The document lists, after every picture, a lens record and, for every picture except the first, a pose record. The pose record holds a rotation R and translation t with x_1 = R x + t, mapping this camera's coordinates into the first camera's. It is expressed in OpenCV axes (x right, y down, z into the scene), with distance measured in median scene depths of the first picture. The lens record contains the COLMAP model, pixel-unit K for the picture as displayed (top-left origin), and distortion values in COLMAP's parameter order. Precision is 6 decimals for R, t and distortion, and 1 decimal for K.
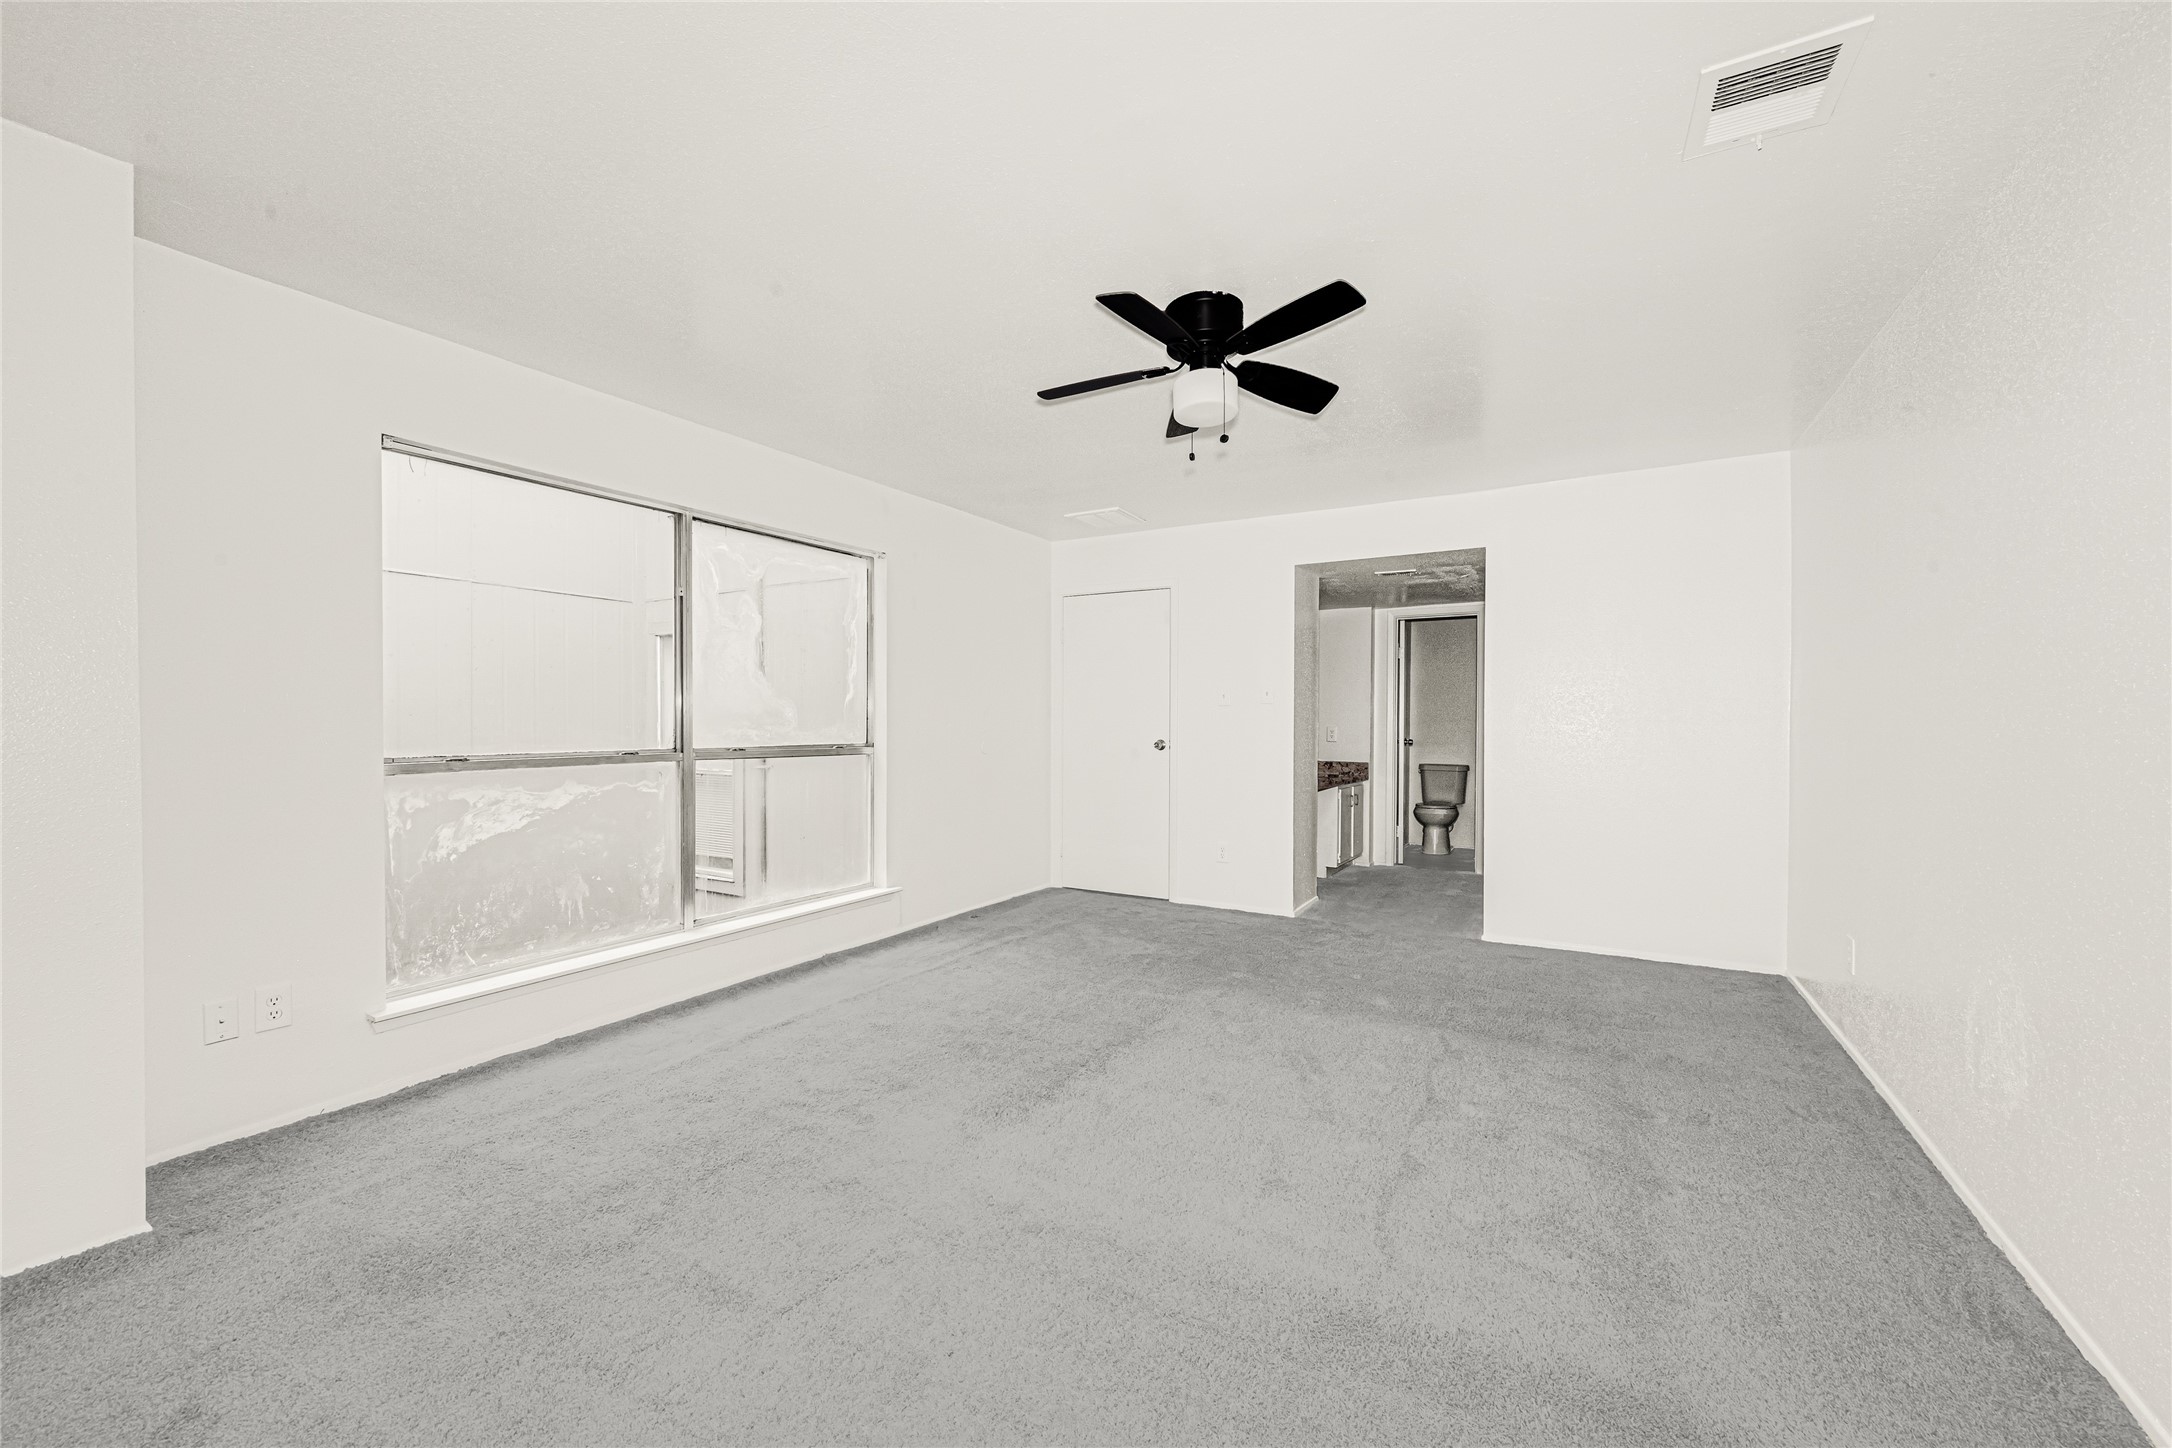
lens RADIAL K [[891.3, 0, 1091.8], [0, 891.3, 730.0], [0, 0, 1]] dist [0.001509, 0.000019]
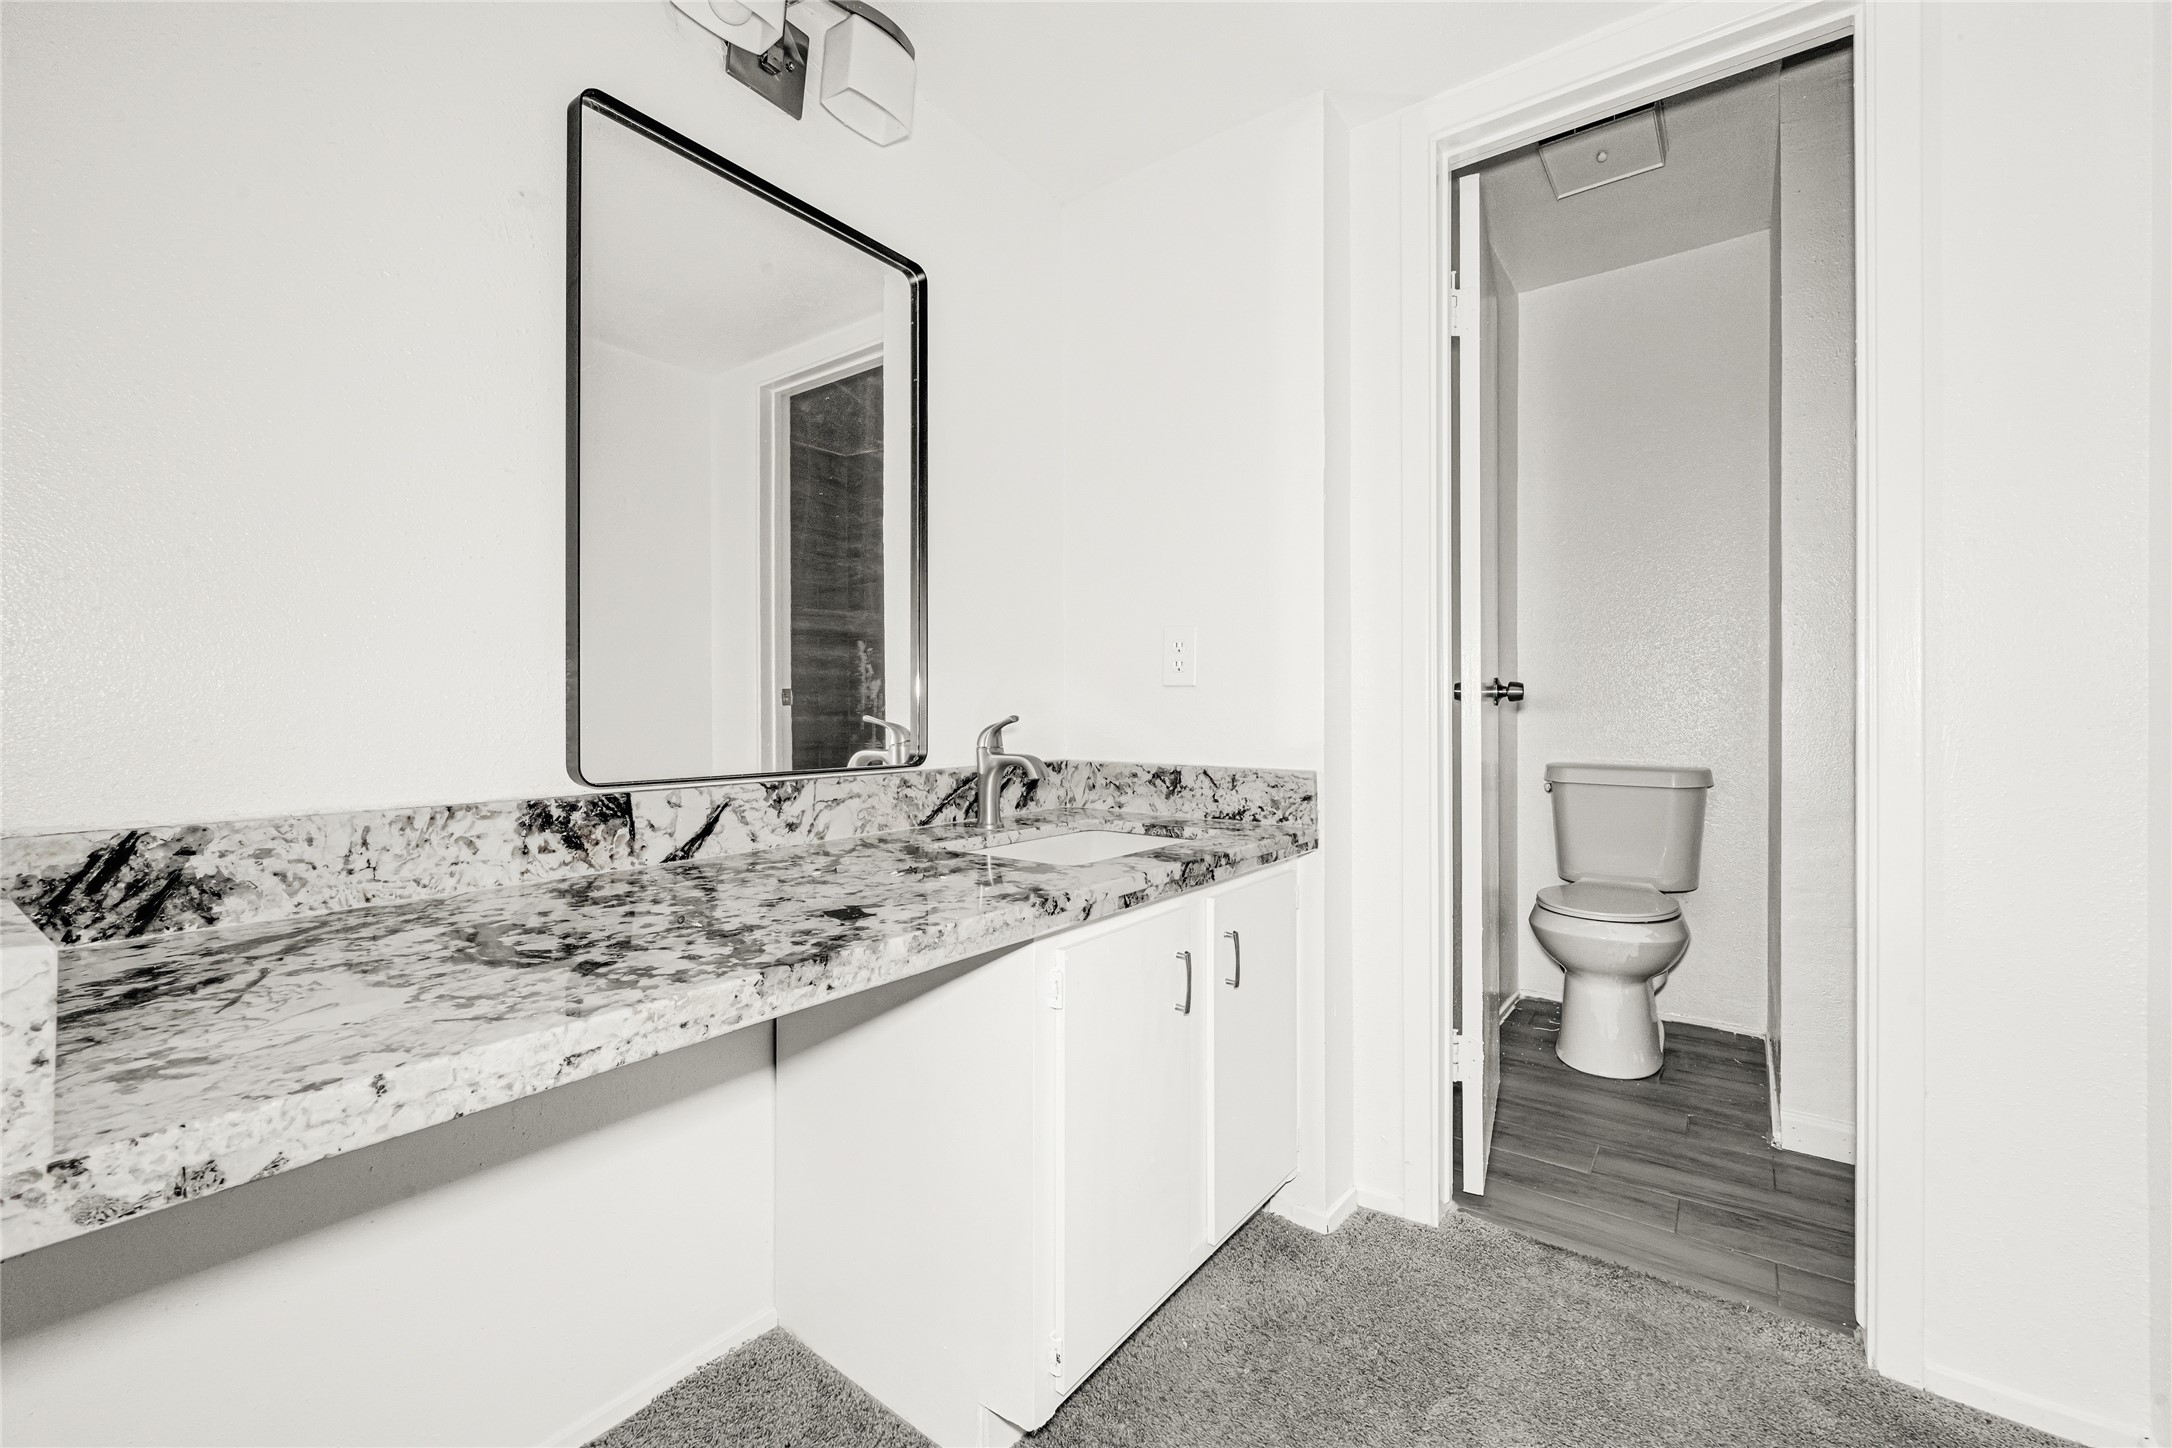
lens RADIAL K [[891.3, 0, 1078.1], [0, 891.3, 719.0], [0, 0, 1]] dist [0.001509, 0.000019]
pose [[0.992037, -0.005272, -0.125836, 0.247007], [0.005665, 0.999980, 0.002758, 0.019019], [0.125819, -0.003449, 0.992047, 0.679080]]
